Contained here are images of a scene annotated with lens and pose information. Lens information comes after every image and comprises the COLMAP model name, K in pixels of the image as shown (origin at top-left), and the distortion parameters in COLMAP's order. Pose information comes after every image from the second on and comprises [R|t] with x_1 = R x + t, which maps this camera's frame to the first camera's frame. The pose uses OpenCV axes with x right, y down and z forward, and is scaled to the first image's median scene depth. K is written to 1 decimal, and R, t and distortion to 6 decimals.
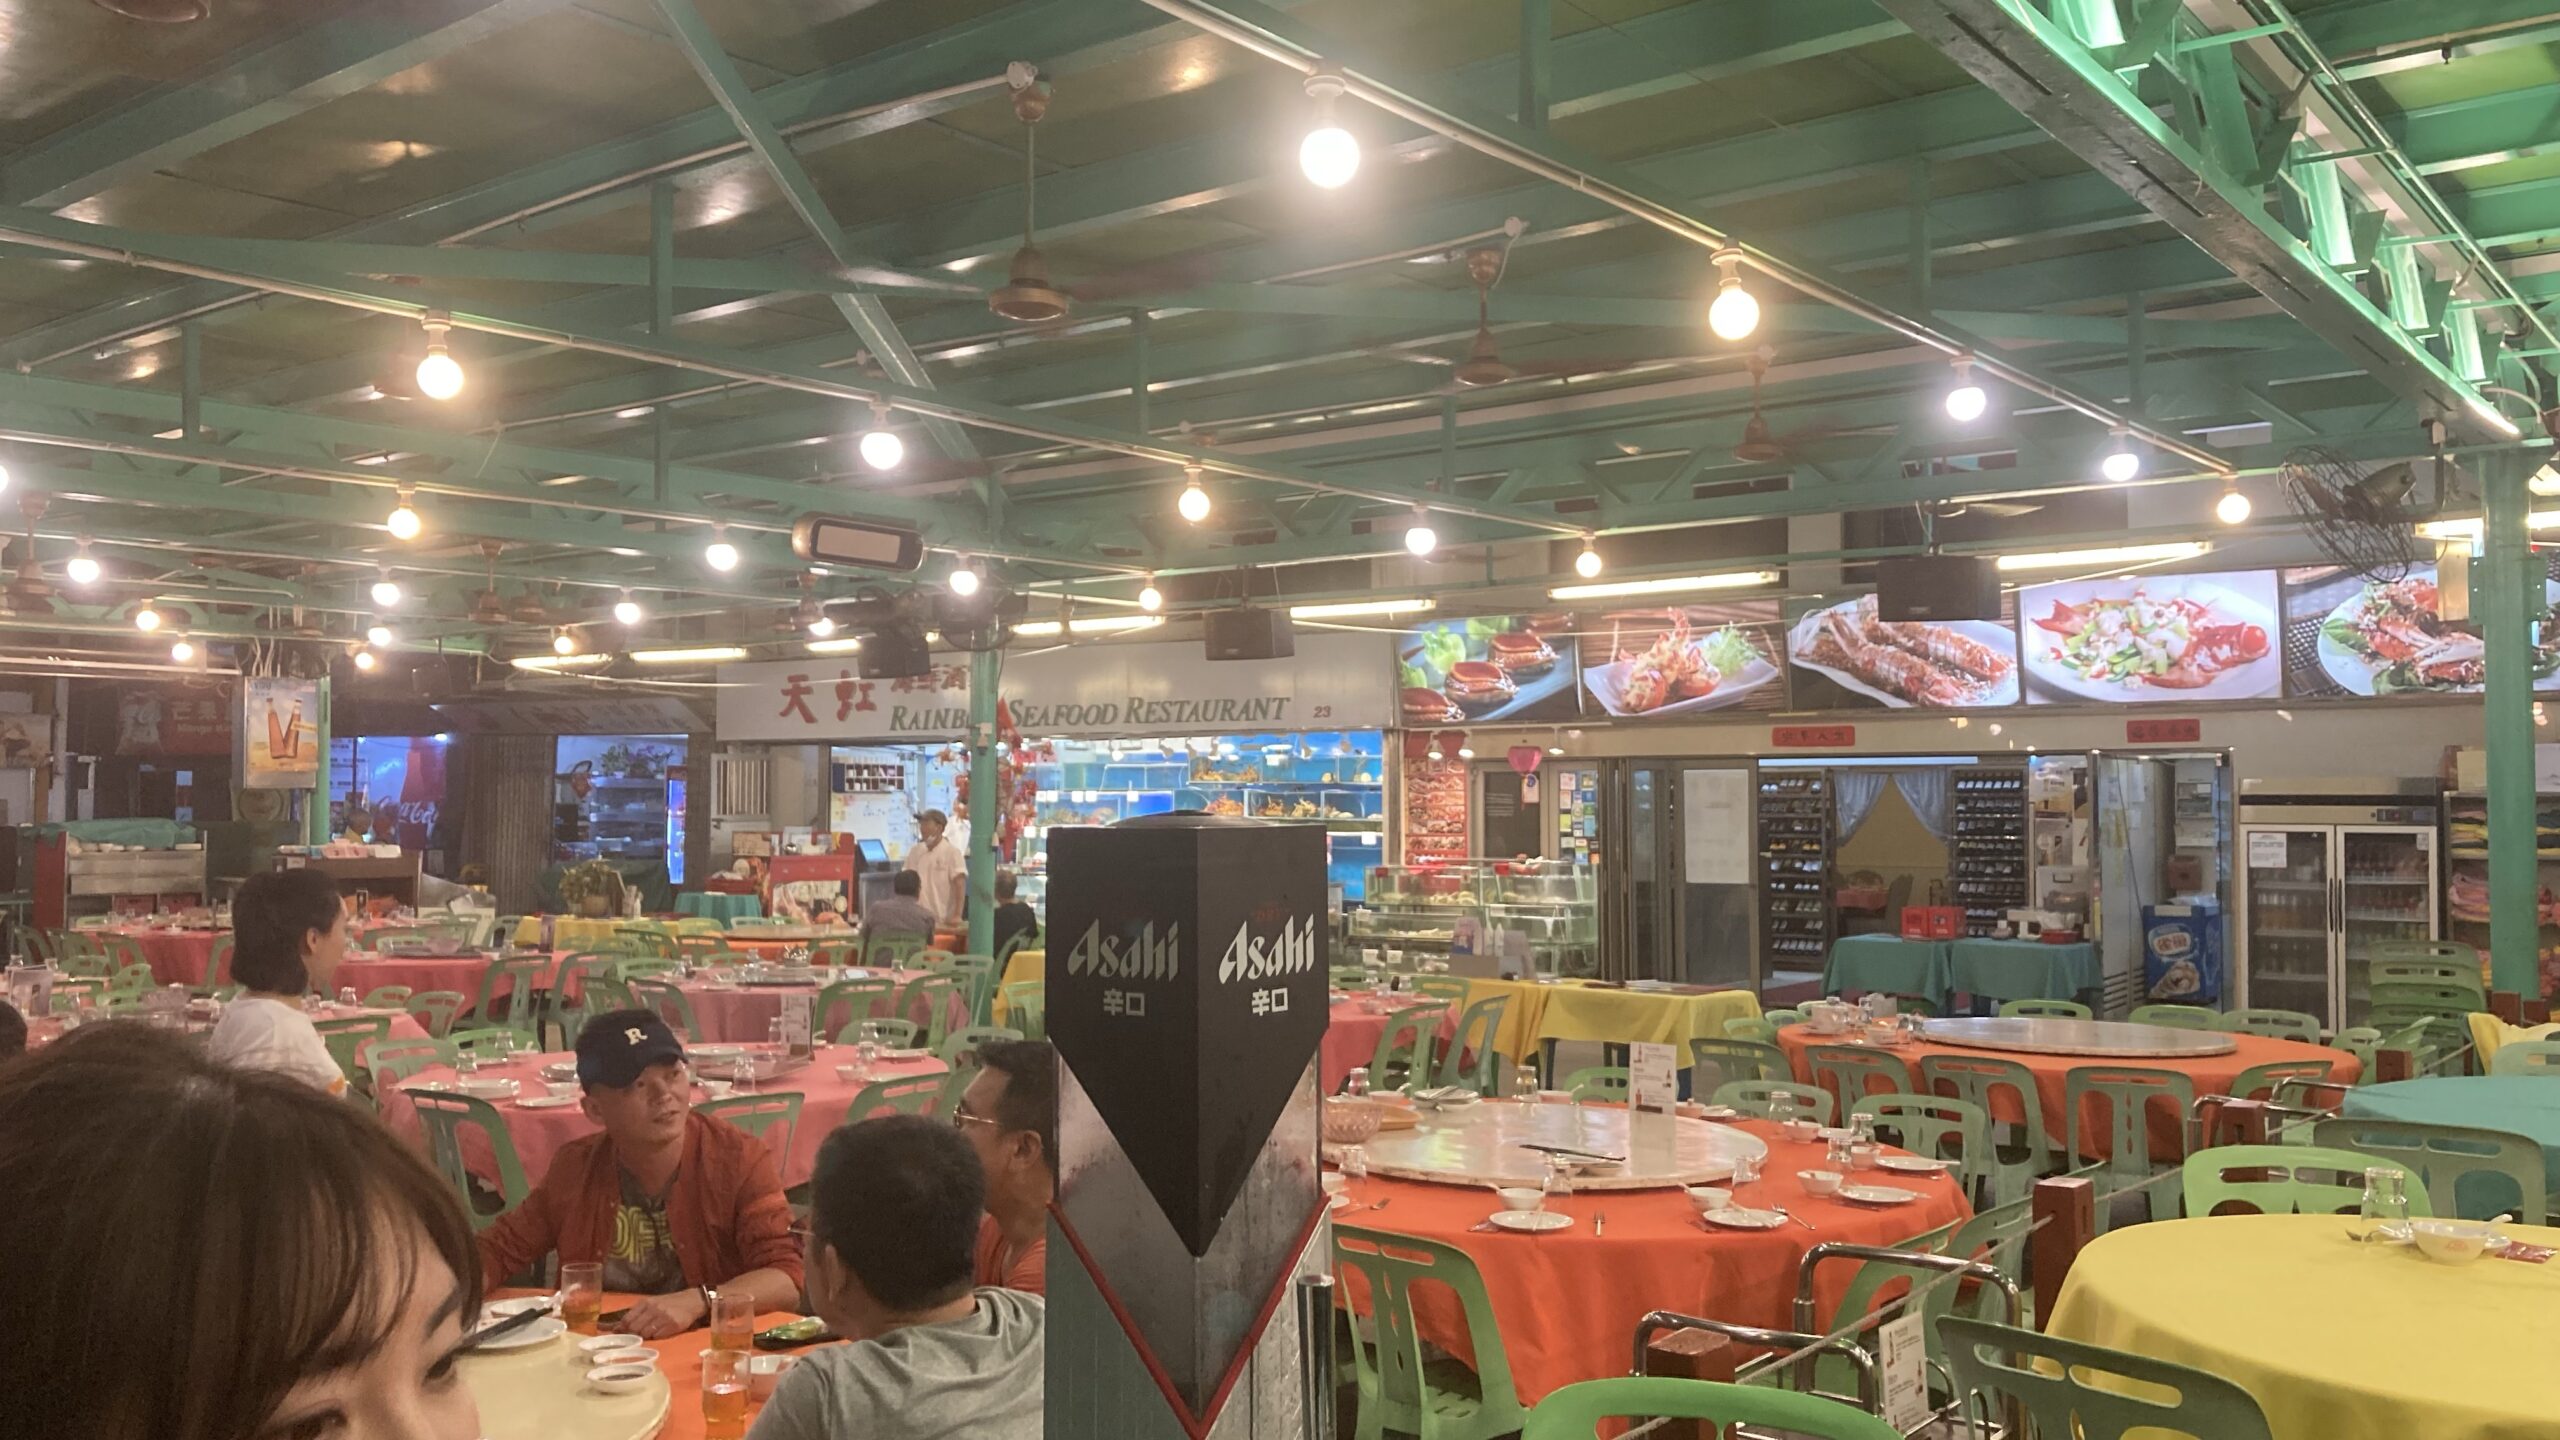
lens RADIAL K [[2126.6, 0, 1294.1], [0, 2126.6, 712.2], [0, 0, 1]] dist [0.035581, -0.008946]
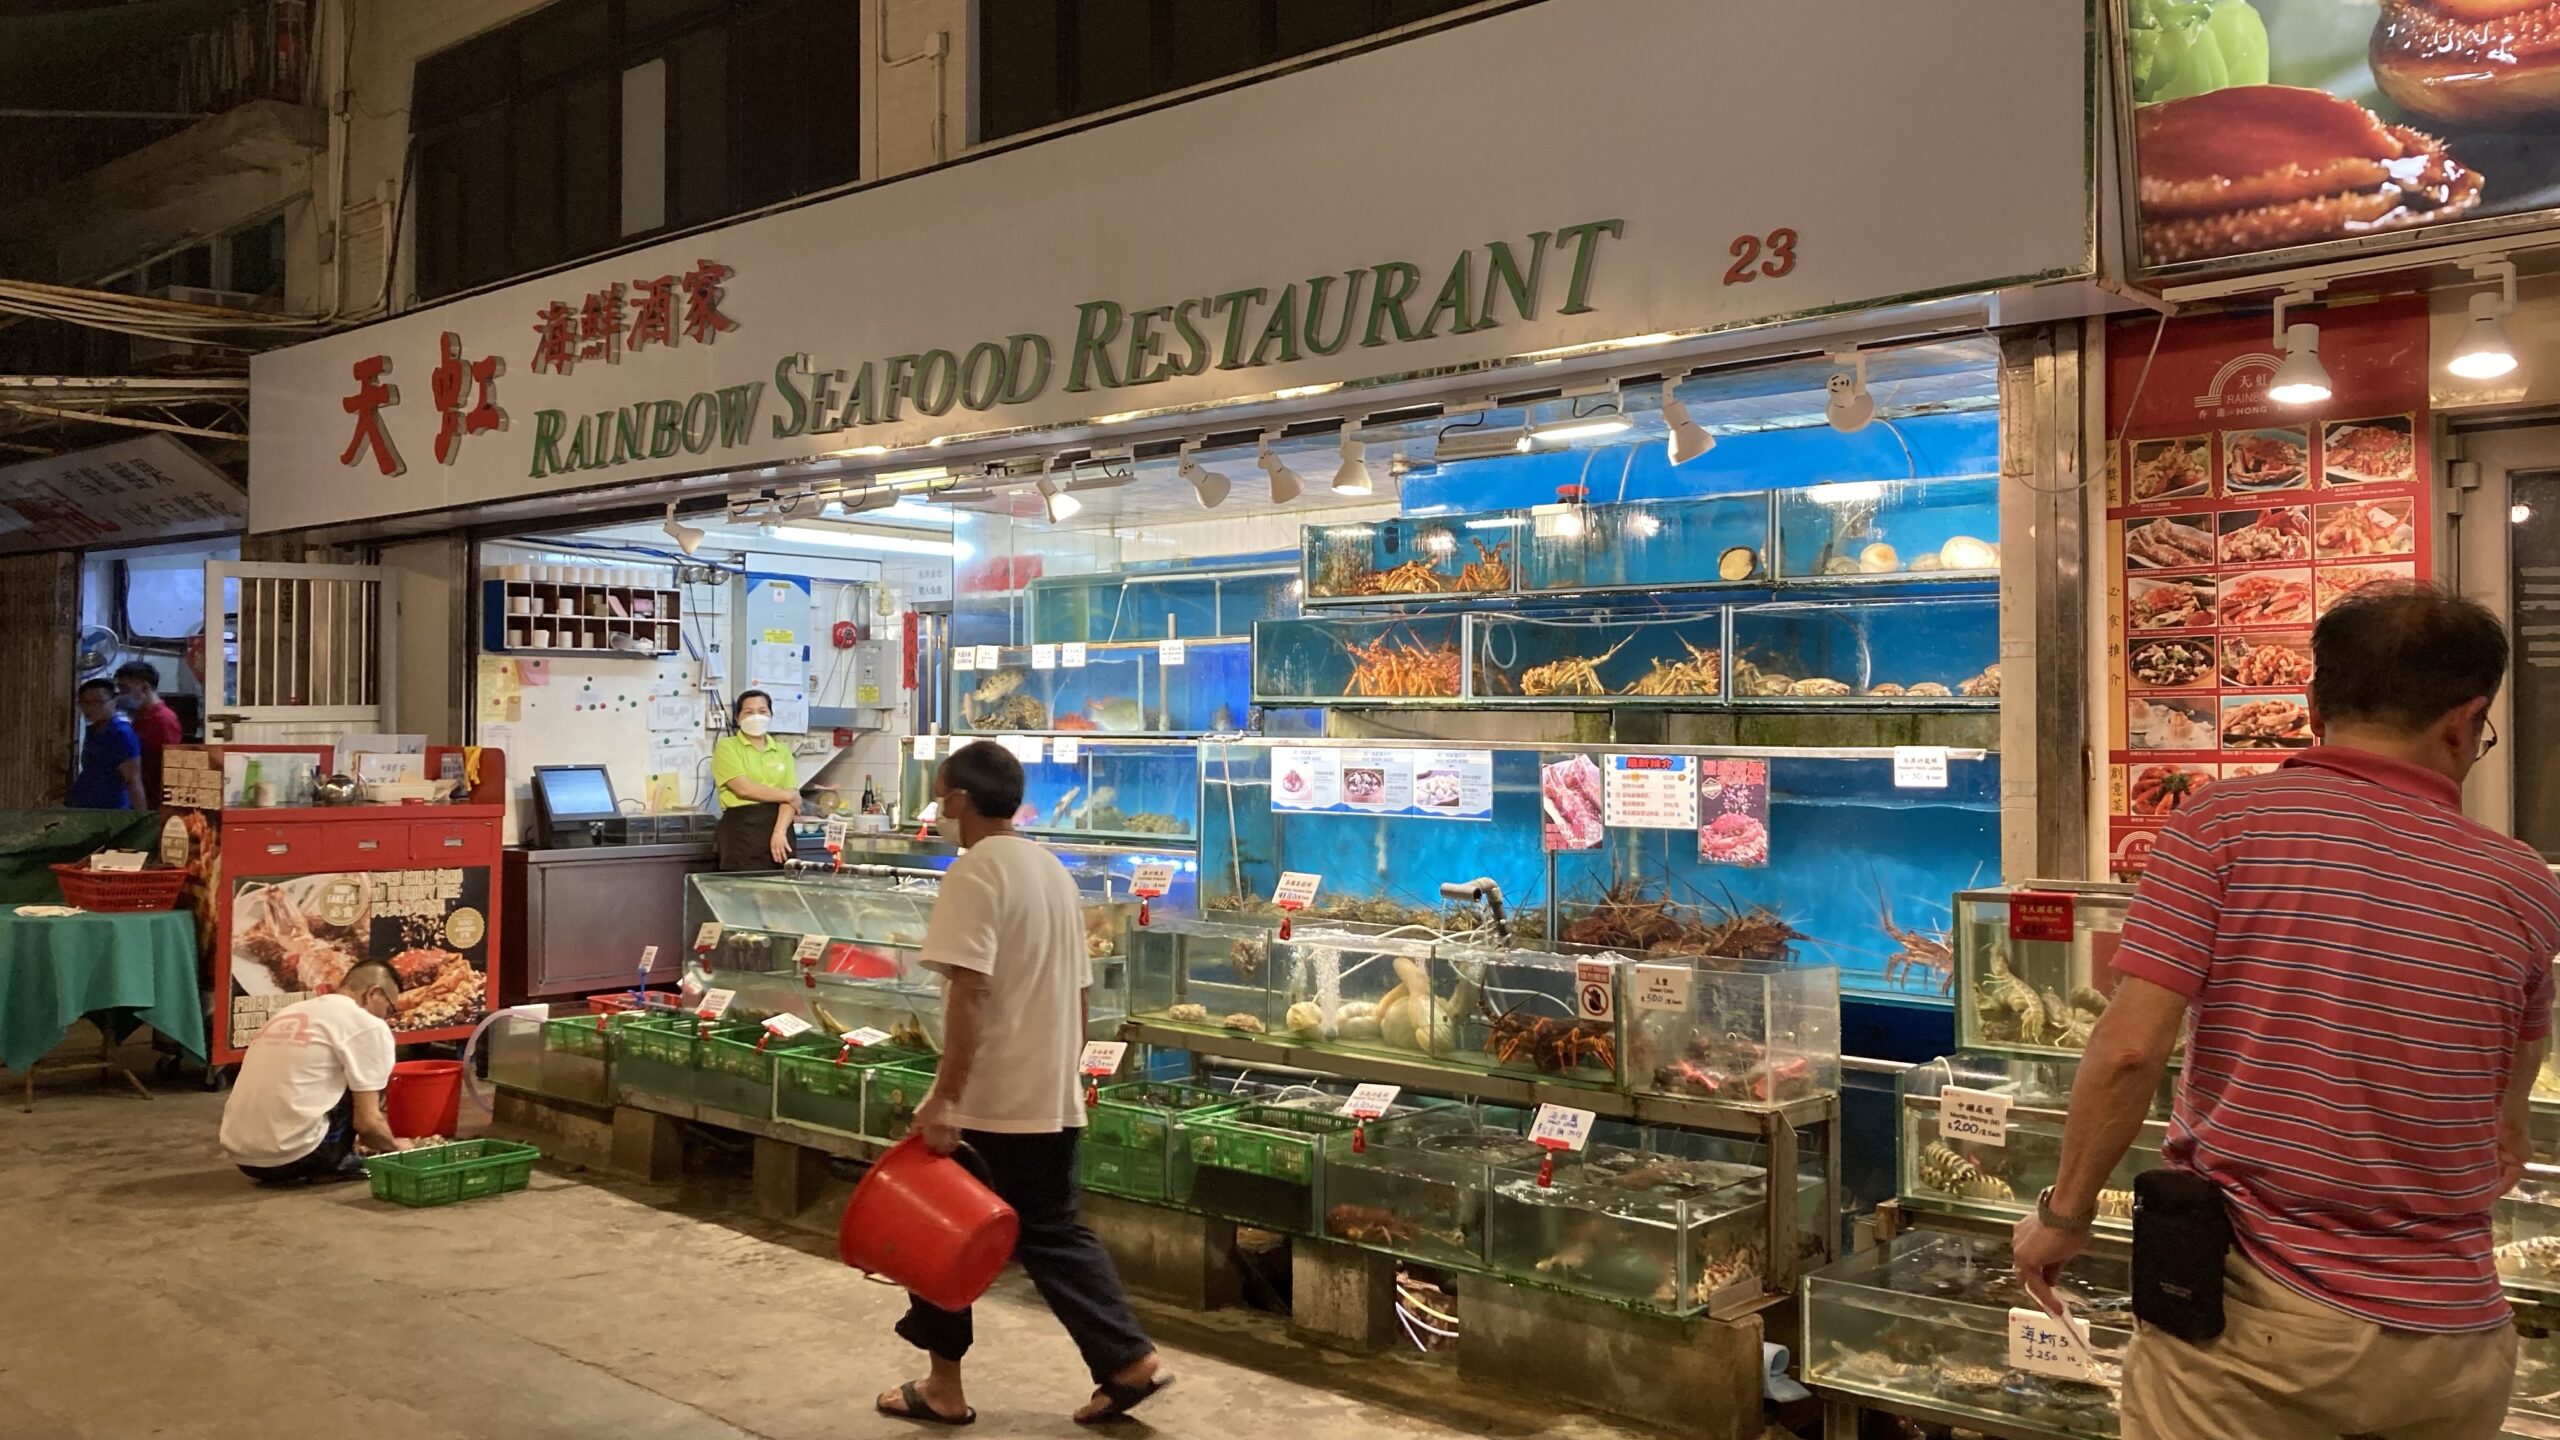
lens RADIAL K [[2126.6, 0, 1271.2], [0, 2126.6, 716.6], [0, 0, 1]] dist [0.035581, -0.008946]
pose [[0.989801, -0.002834, -0.142431, -0.006676], [0.008310, 0.999248, 0.037867, 0.037807], [0.142217, -0.038665, 0.989080, 0.646820]]
